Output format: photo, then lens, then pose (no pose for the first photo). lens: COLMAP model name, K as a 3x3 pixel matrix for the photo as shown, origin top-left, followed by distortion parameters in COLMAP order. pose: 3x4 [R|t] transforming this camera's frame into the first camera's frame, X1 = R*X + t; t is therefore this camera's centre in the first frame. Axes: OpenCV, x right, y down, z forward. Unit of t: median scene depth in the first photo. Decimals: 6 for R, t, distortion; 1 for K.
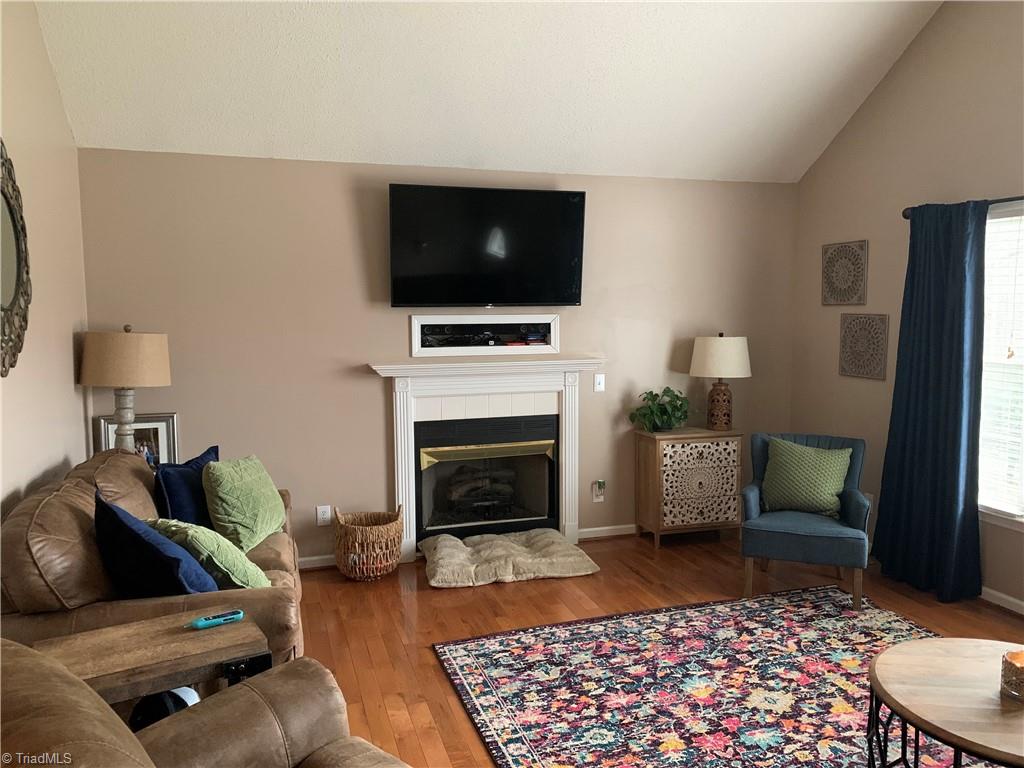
lens RADIAL K [[789.8, 0, 510.3], [0, 789.8, 377.3], [0, 0, 1]] dist [0.015214, -0.003319]
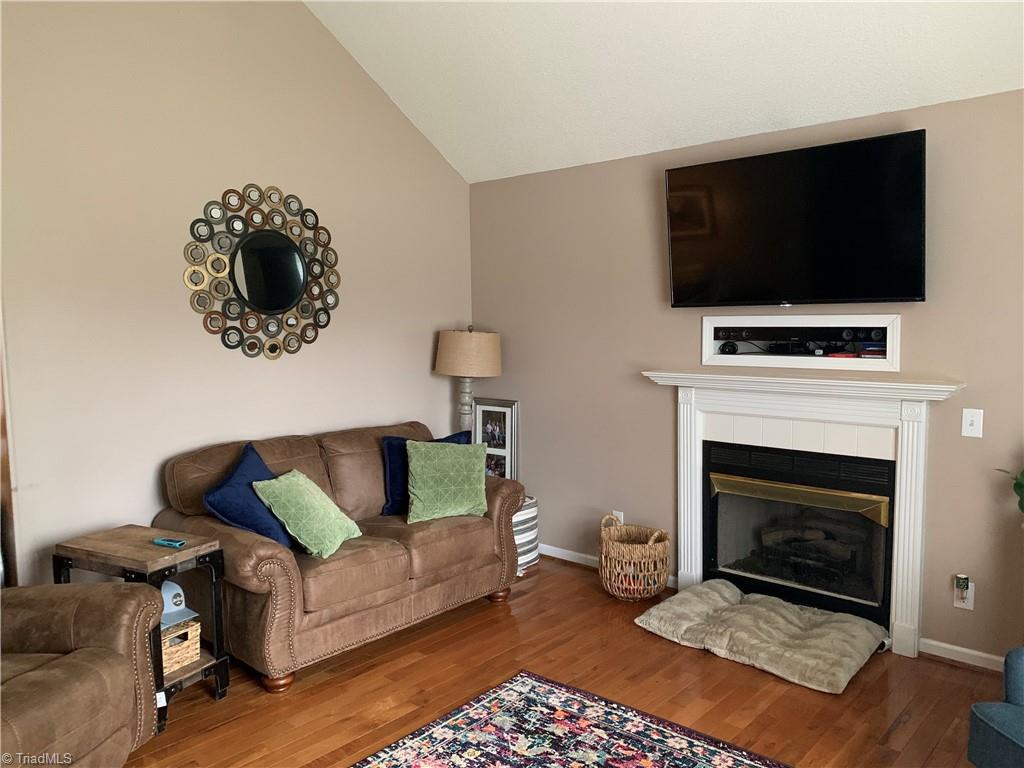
lens RADIAL K [[789.8, 0, 511.1], [0, 789.8, 389.2], [0, 0, 1]] dist [0.015214, -0.003319]
pose [[0.502448, 0.083357, -0.860580, 0.518991], [-0.066364, 0.996123, 0.057740, -0.035484], [0.862057, 0.028100, 0.506032, 0.392062]]
